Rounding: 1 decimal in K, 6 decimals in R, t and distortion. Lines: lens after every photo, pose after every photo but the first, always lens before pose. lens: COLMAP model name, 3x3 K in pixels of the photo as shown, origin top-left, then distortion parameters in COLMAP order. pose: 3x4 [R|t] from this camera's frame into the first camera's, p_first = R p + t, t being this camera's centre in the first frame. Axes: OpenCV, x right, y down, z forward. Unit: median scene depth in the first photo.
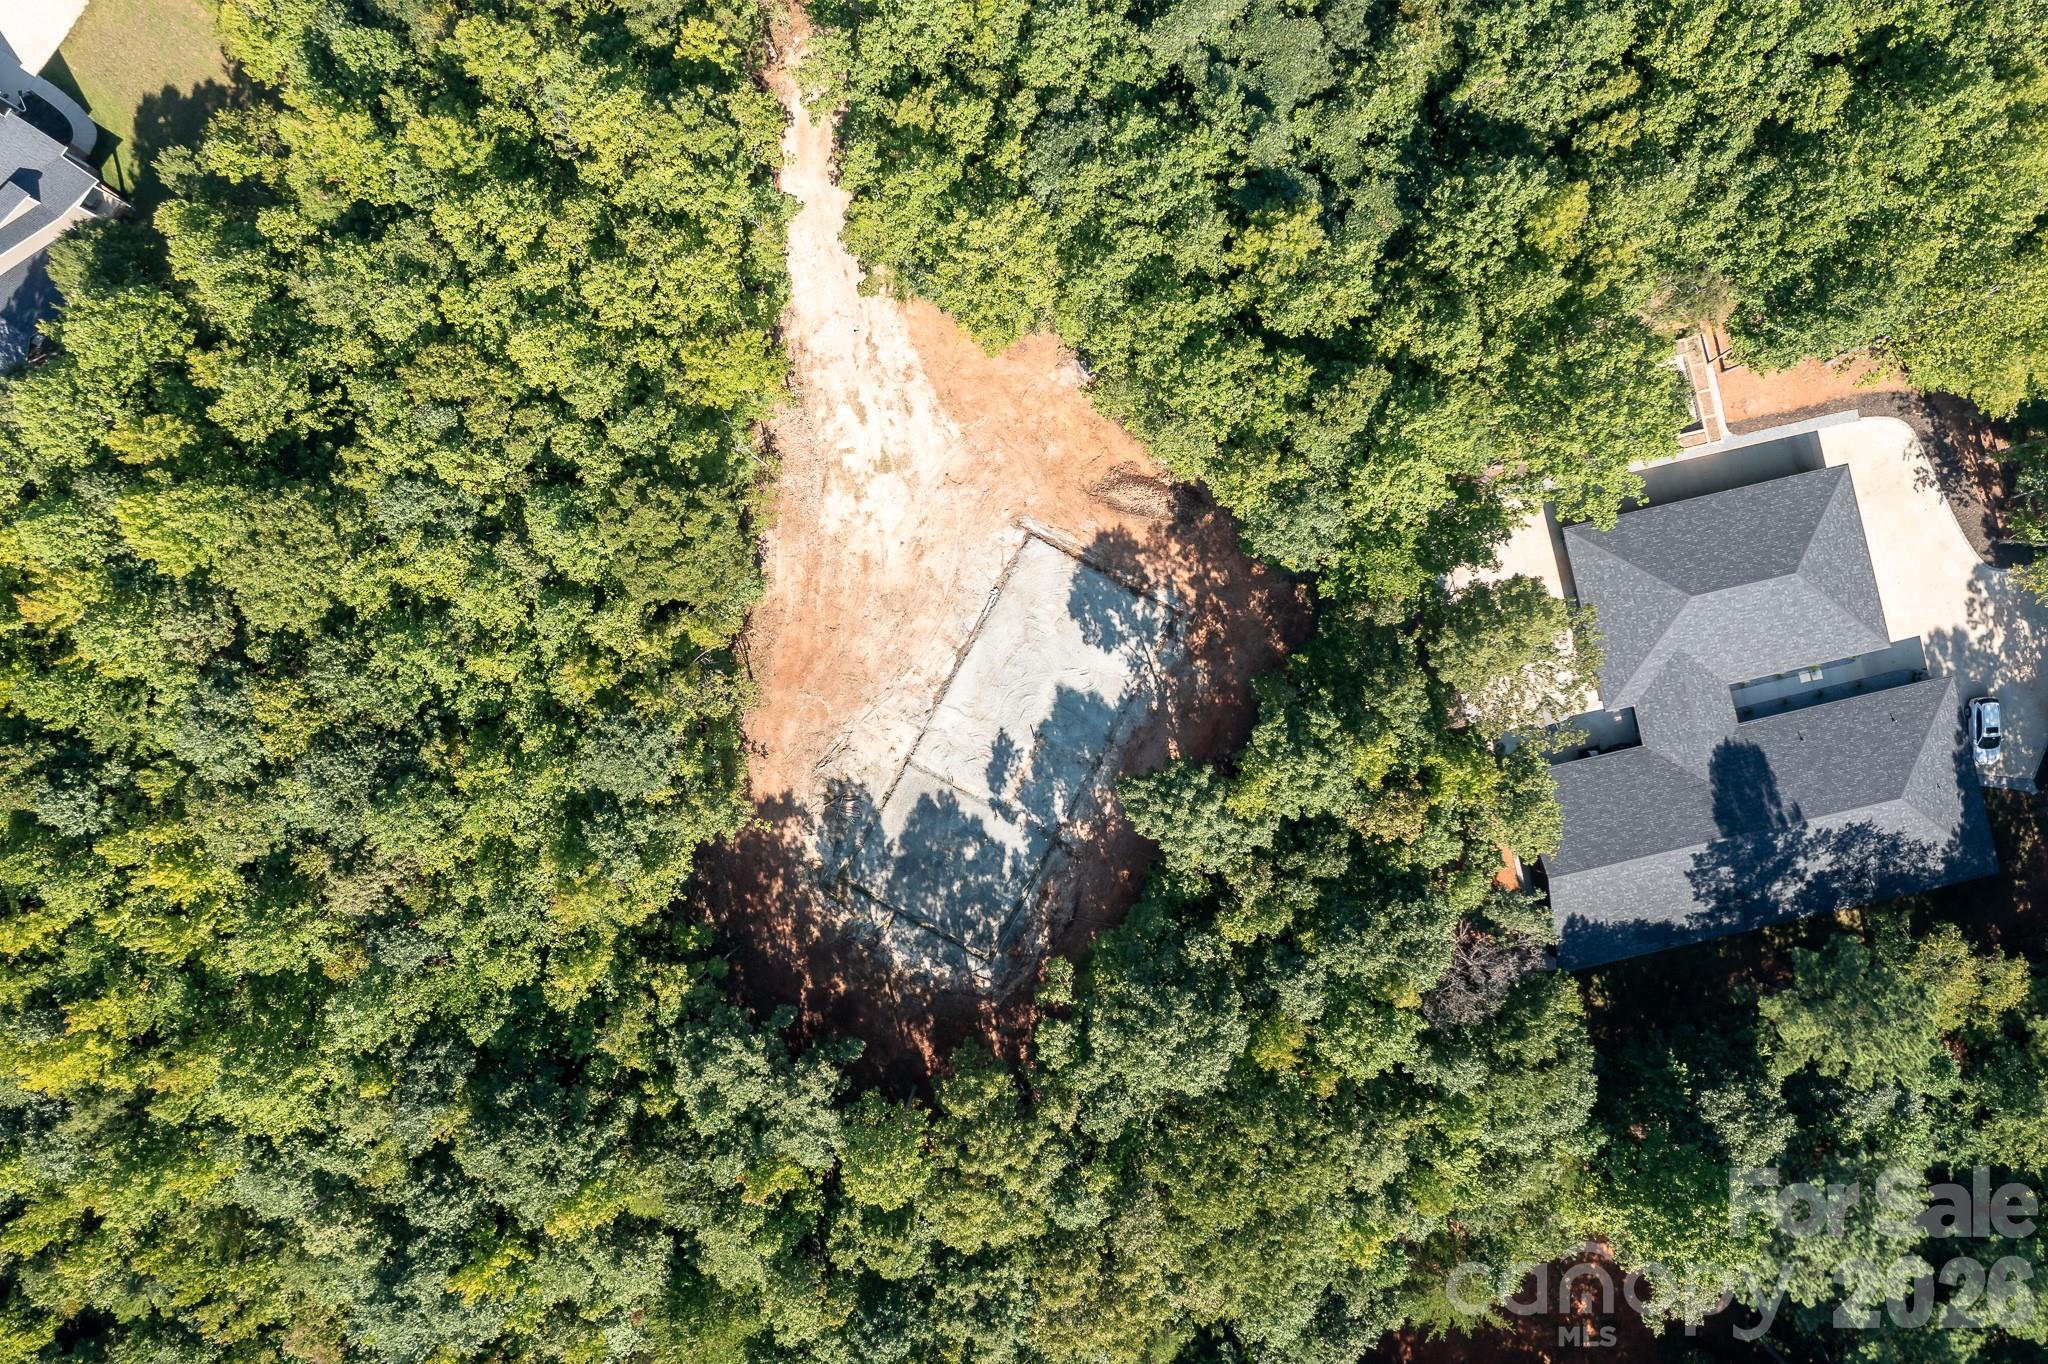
lens RADIAL K [[1615.7, 0, 1020.3], [0, 1615.7, 675.7], [0, 0, 1]] dist [-0.009299, 0.002849]
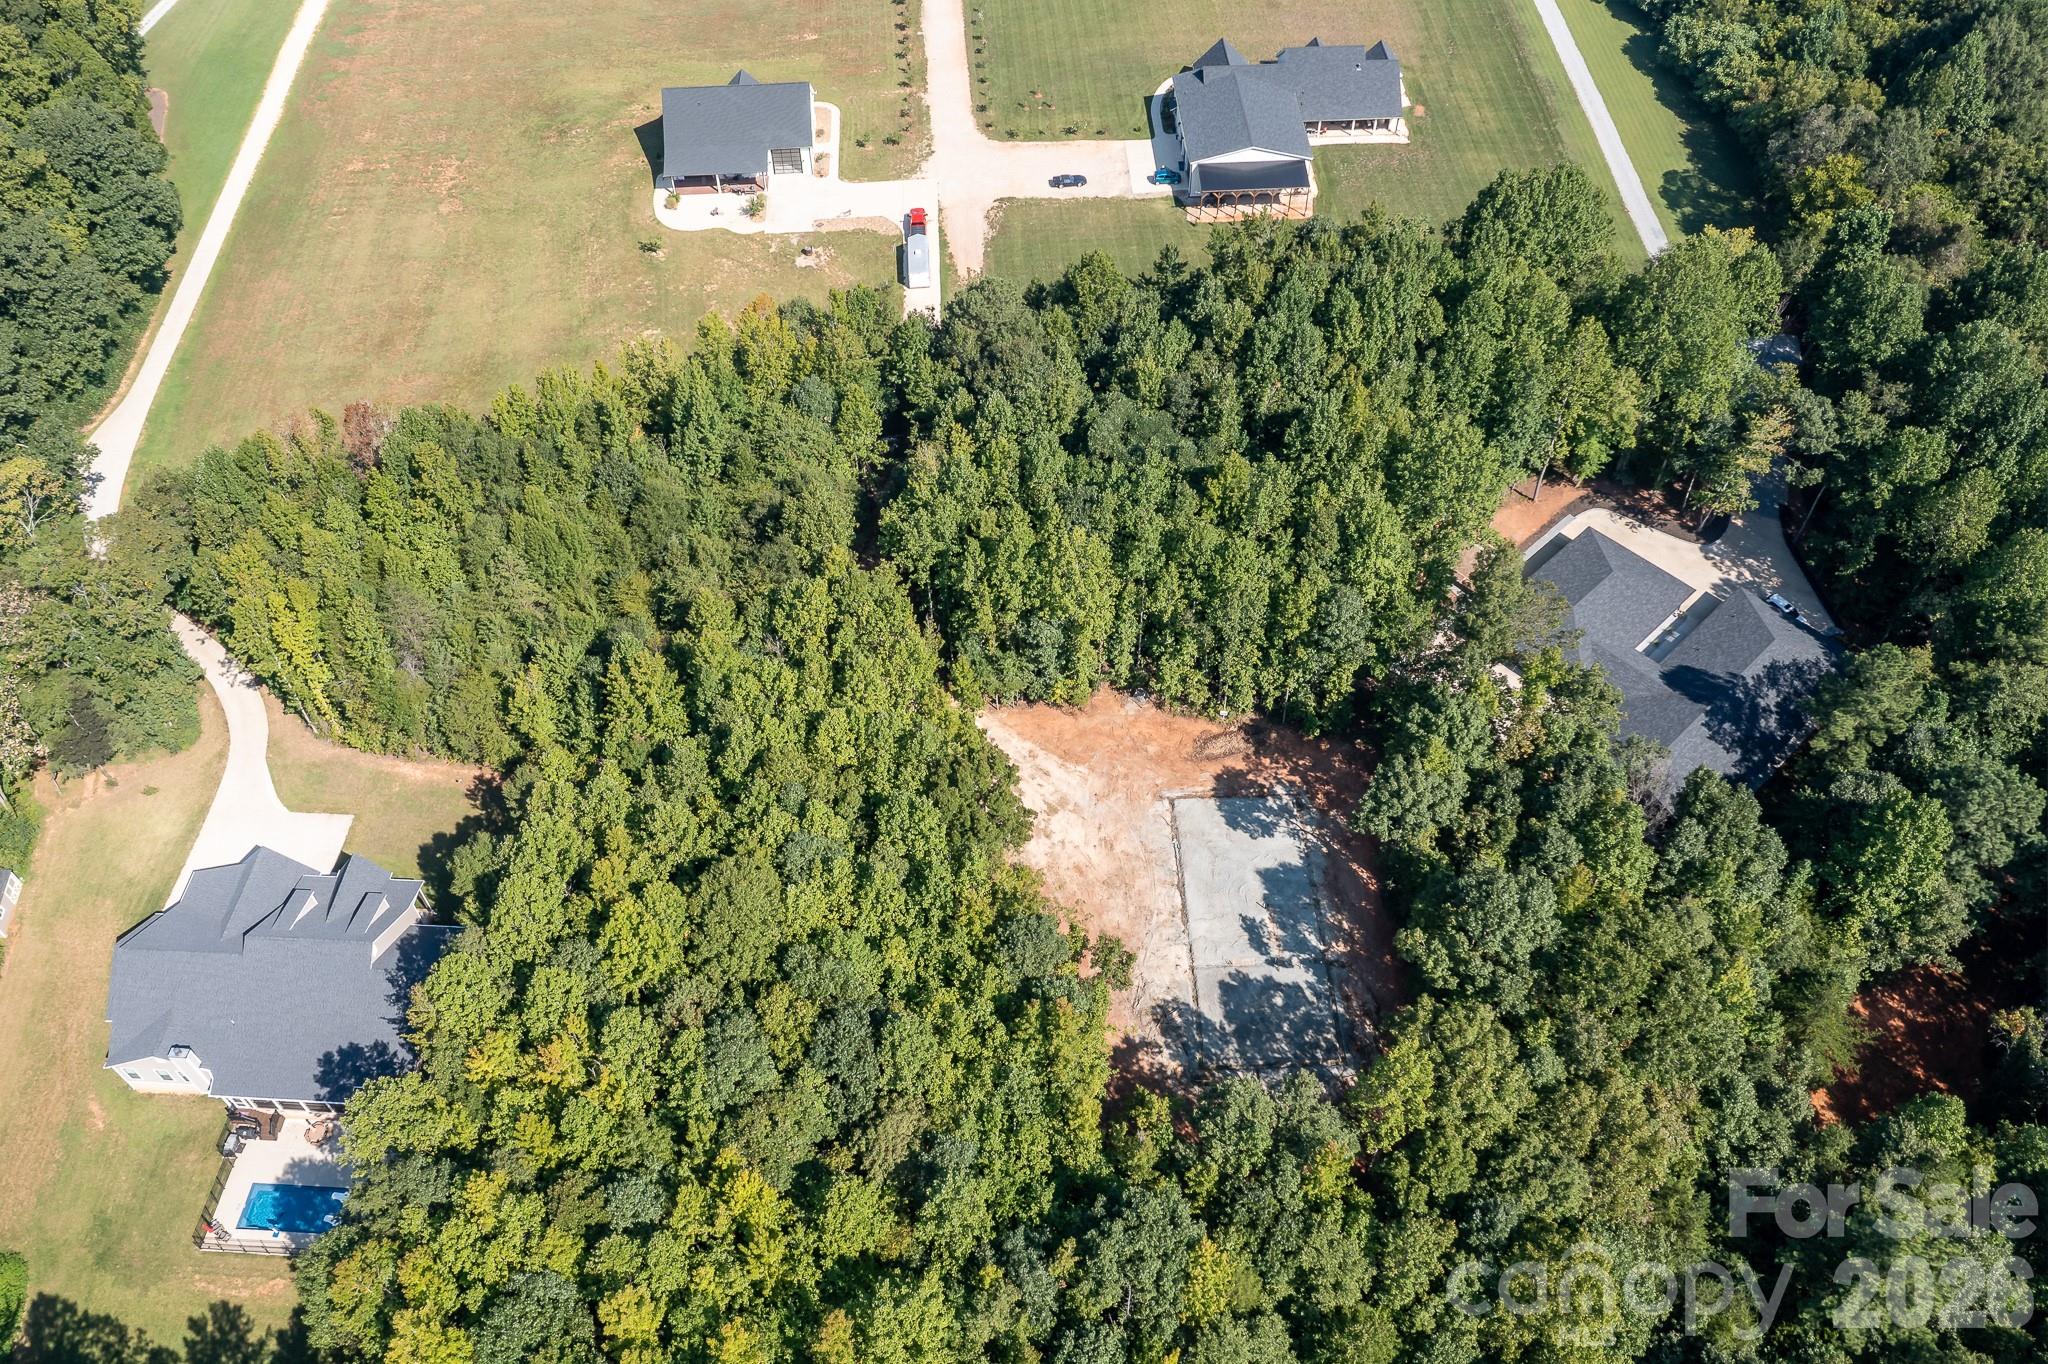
lens RADIAL K [[1615.7, 0, 1016.5], [0, 1615.7, 674.4], [0, 0, 1]] dist [-0.009299, 0.002849]
pose [[0.860957, -0.392077, 0.324081, -0.502209], [0.508656, 0.669381, -0.541478, 0.506026], [-0.004632, 0.631035, 0.775740, -0.106913]]
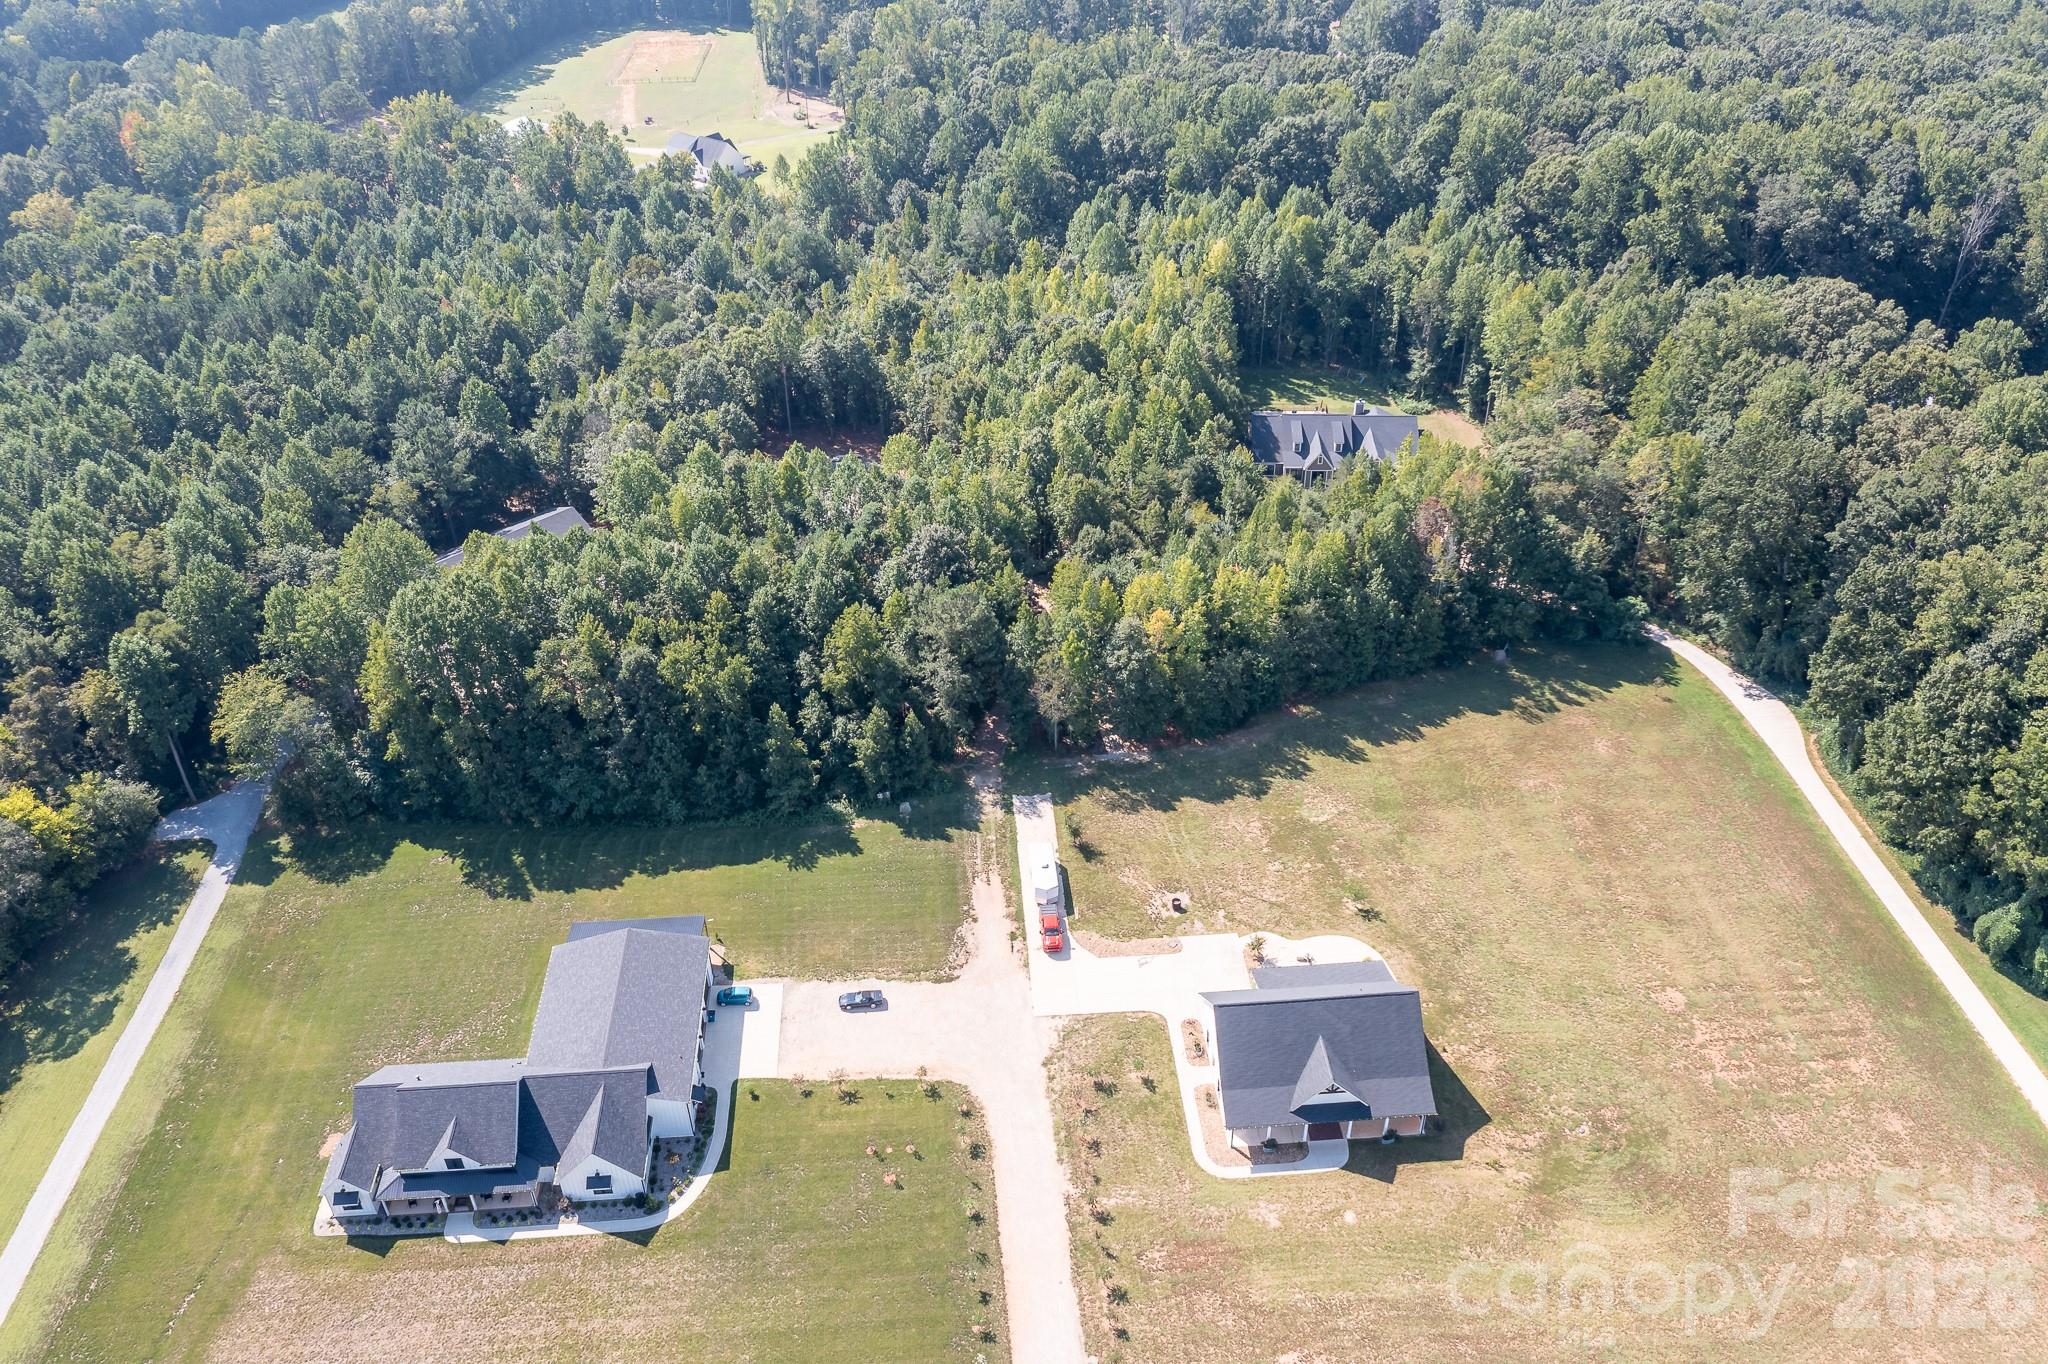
lens RADIAL K [[1615.7, 0, 1016.9], [0, 1615.7, 681.9], [0, 0, 1]] dist [-0.009299, 0.002849]
pose [[-0.852116, 0.325526, -0.409794, 0.759479], [-0.521935, -0.470963, 0.711181, -1.820070], [0.038510, 0.819894, 0.571219, -0.068559]]
